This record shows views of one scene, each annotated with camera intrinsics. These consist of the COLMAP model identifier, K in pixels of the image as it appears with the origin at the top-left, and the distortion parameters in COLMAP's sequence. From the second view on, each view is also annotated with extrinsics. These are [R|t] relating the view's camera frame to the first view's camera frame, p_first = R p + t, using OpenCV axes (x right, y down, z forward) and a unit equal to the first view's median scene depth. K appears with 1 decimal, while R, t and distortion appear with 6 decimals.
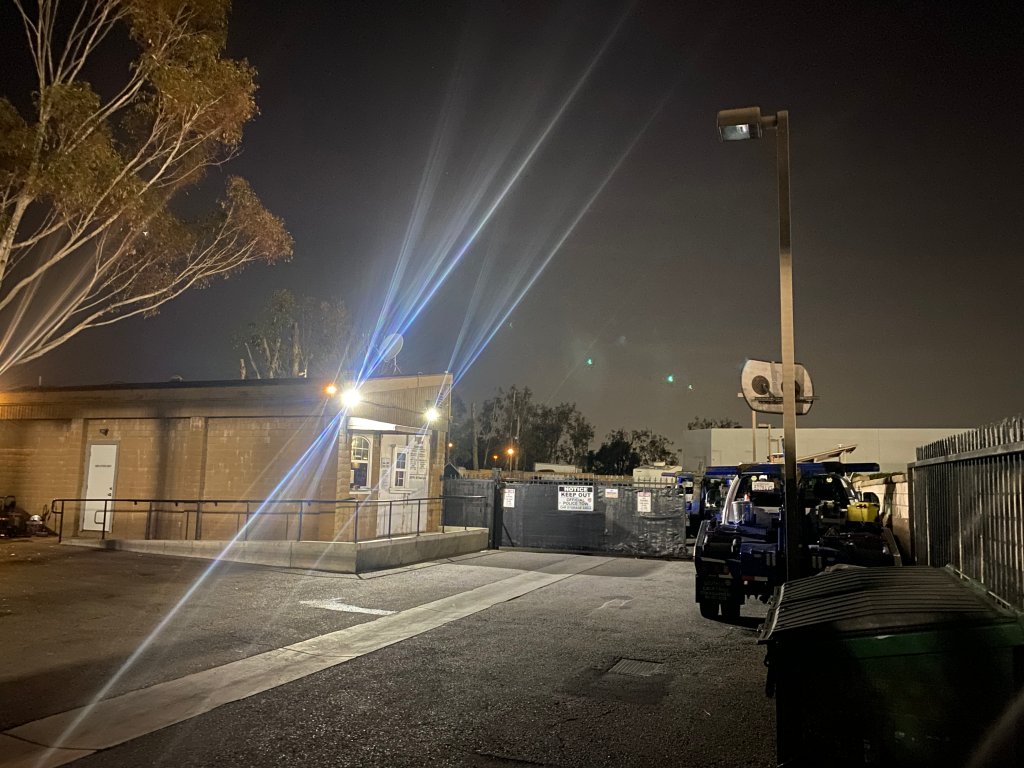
lens RADIAL K [[773.9, 0, 510.0], [0, 773.9, 381.0], [0, 0, 1]] dist [0.106237, -0.005822]
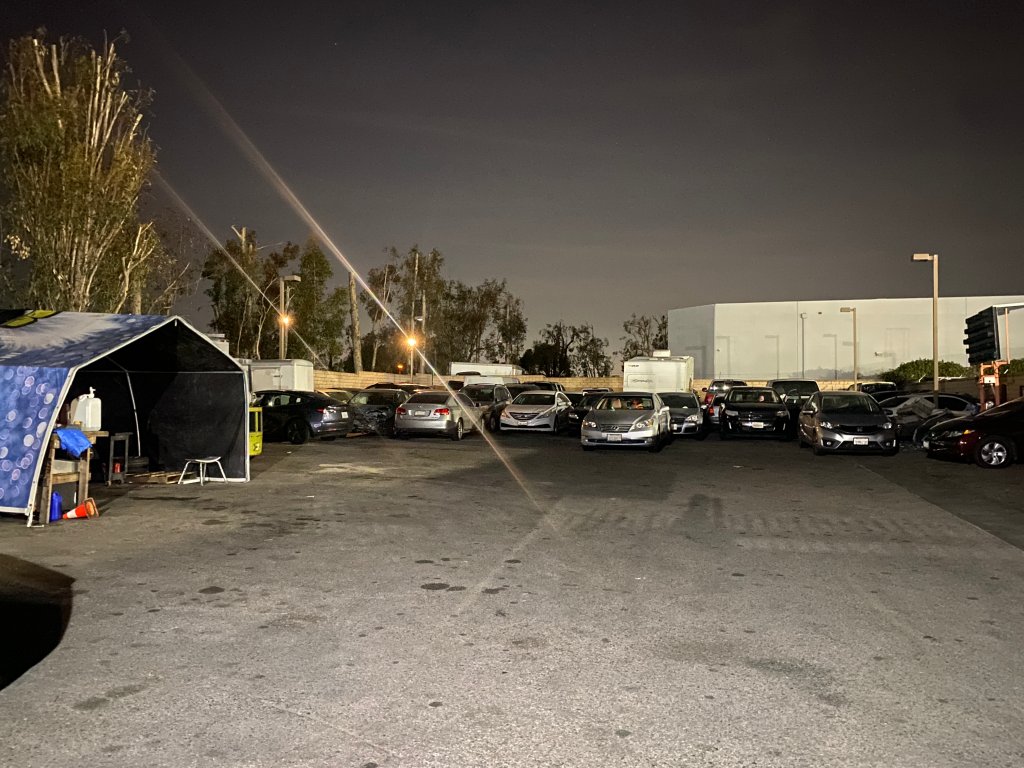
lens RADIAL K [[832.8, 0, 509.1], [0, 832.8, 386.7], [0, 0, 1]] dist [0.012085, 0.000925]
pose [[0.993711, -0.024317, 0.109308, 0.015427], [0.011184, 0.992808, 0.119191, 0.162298], [-0.111420, -0.117218, 0.986836, 1.144742]]
